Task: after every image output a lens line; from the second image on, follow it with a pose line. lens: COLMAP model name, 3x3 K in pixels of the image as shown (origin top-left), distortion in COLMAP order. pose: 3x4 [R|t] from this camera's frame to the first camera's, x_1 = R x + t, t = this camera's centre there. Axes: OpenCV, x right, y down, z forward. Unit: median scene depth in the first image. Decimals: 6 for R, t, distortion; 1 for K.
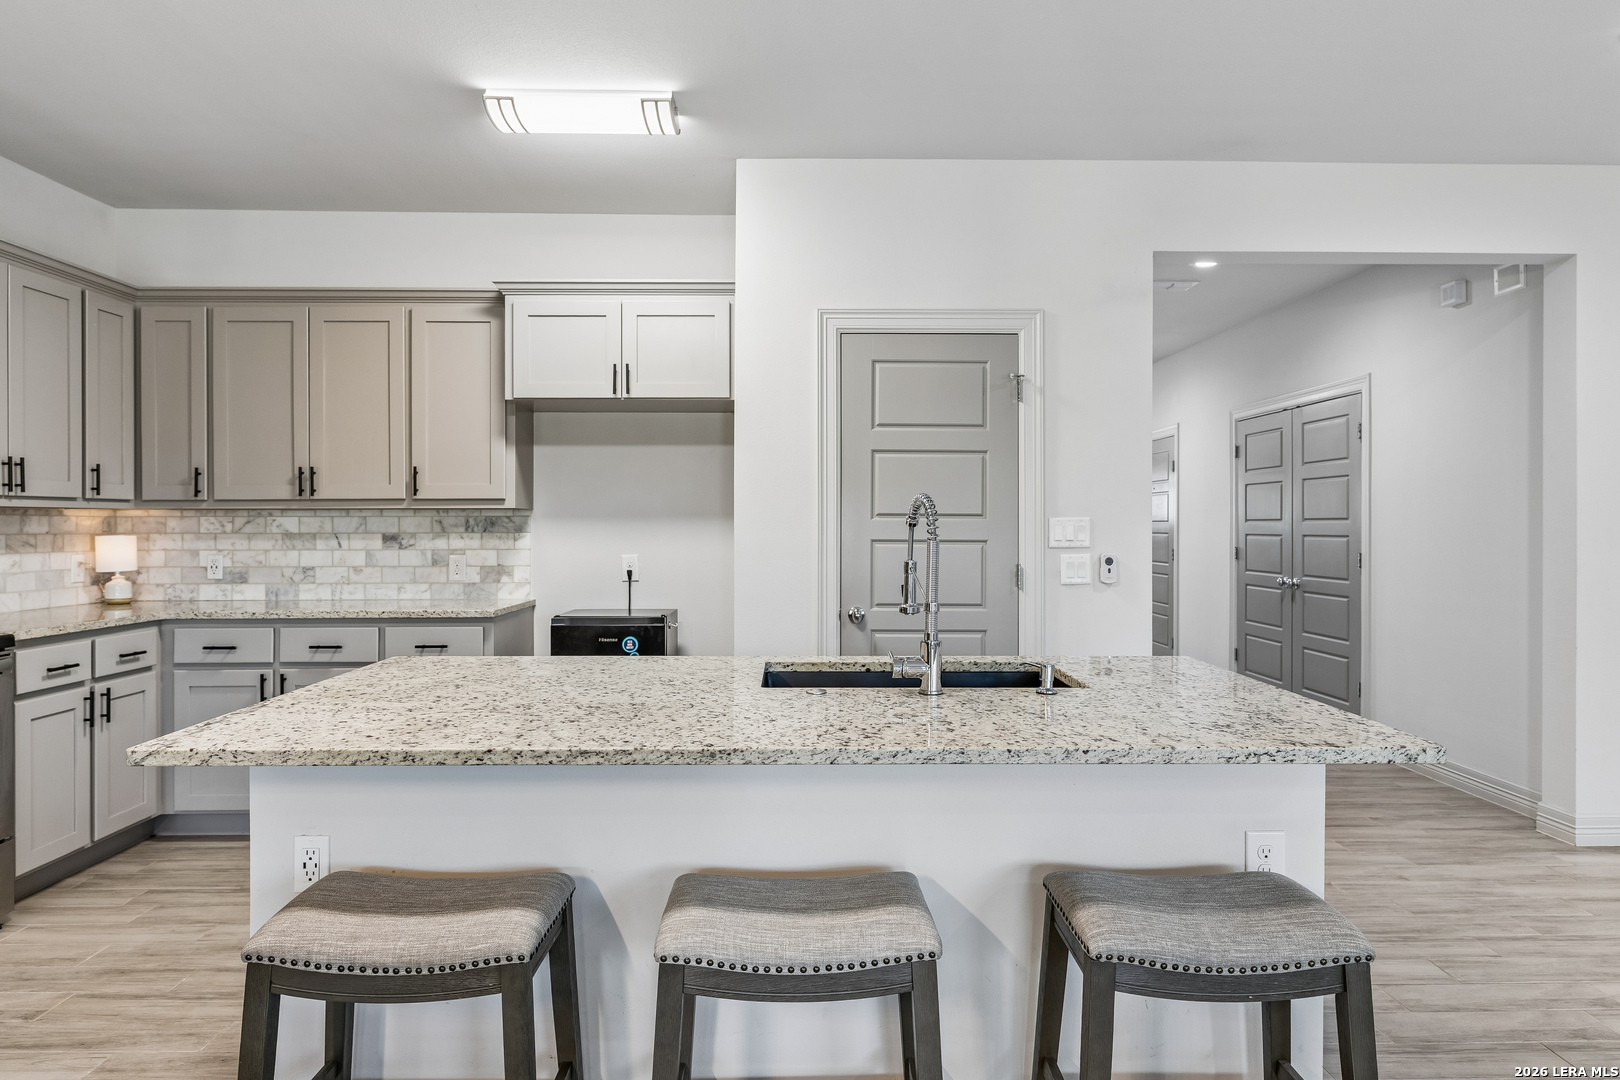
lens RADIAL K [[971.9, 0, 812.8], [0, 971.9, 520.5], [0, 0, 1]] dist [0.015141, -0.006633]
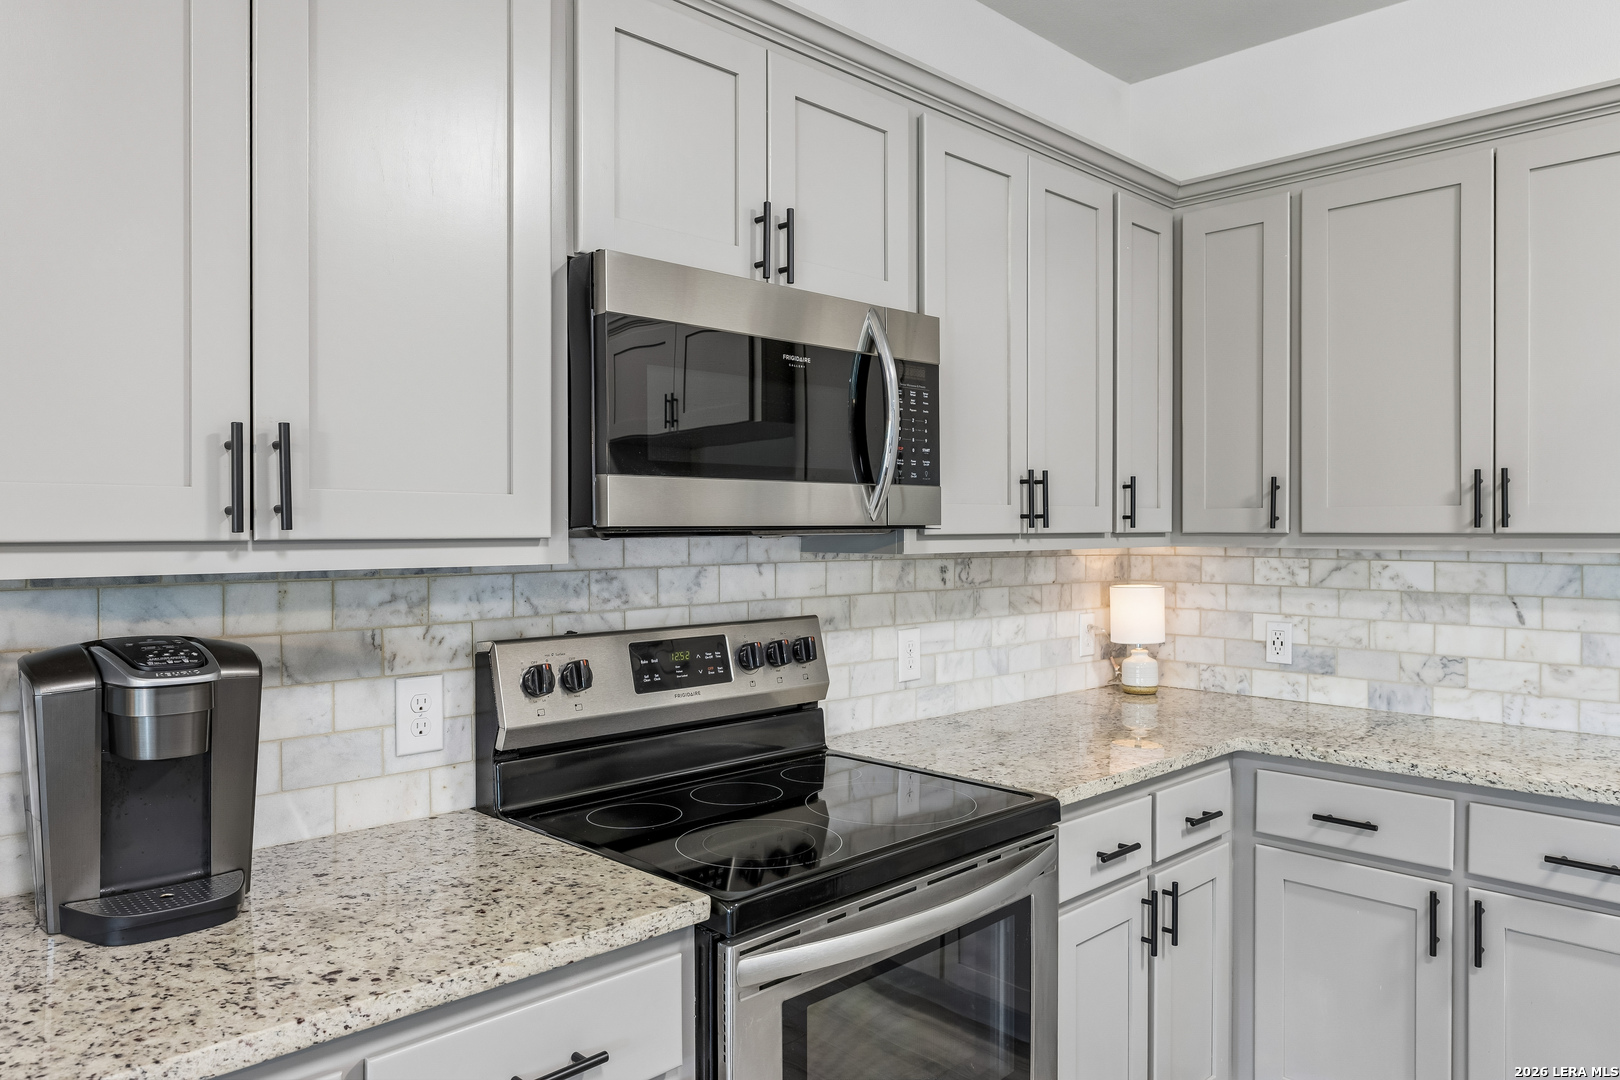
lens RADIAL K [[1095.0, 0, 800.8], [0, 1095.0, 536.0], [0, 0, 1]] dist [-0.005765, 0.002235]
pose [[0.686682, 0.009241, -0.726899, -0.356912], [0.000354, 0.999915, 0.013046, -0.028111], [0.726957, -0.009216, 0.686621, 0.361773]]
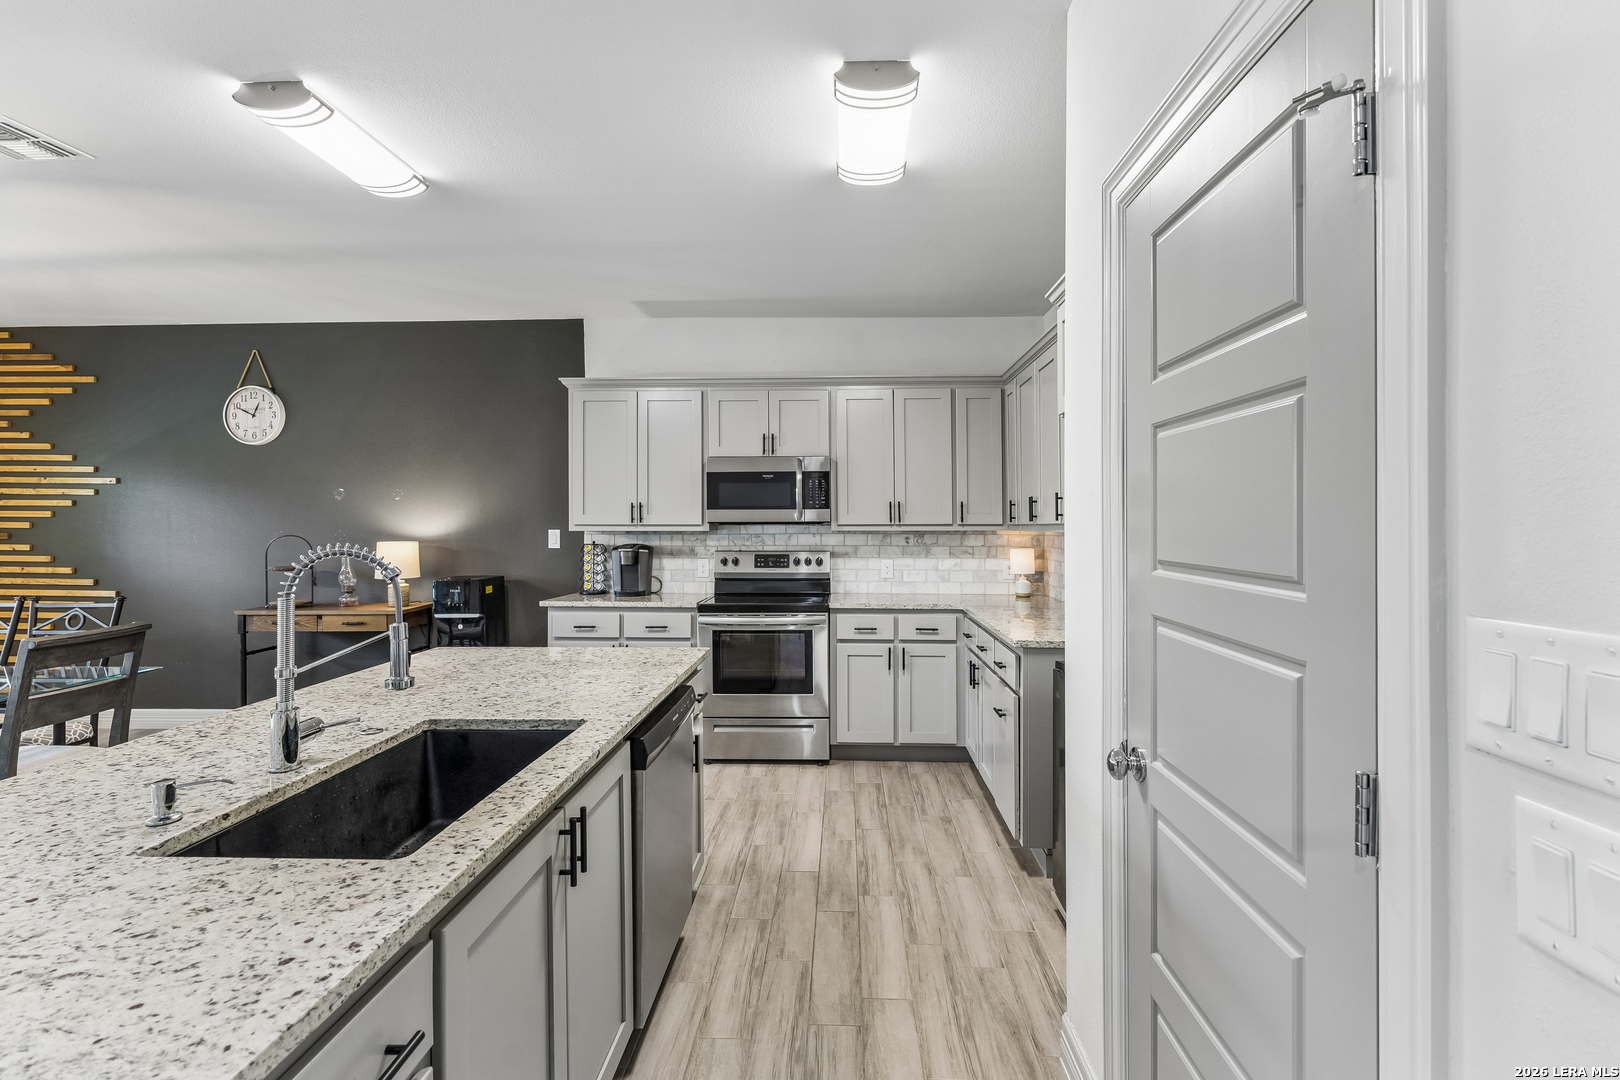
lens RADIAL K [[738.9, 0, 808.2], [0, 738.9, 520.4], [0, 0, 1]] dist [-0.000384, -0.000544]
pose [[-0.067202, -0.003927, -0.997732, 0.396923], [0.003665, 0.999985, -0.004183, -0.023441], [0.997733, -0.003938, -0.067187, 0.792931]]
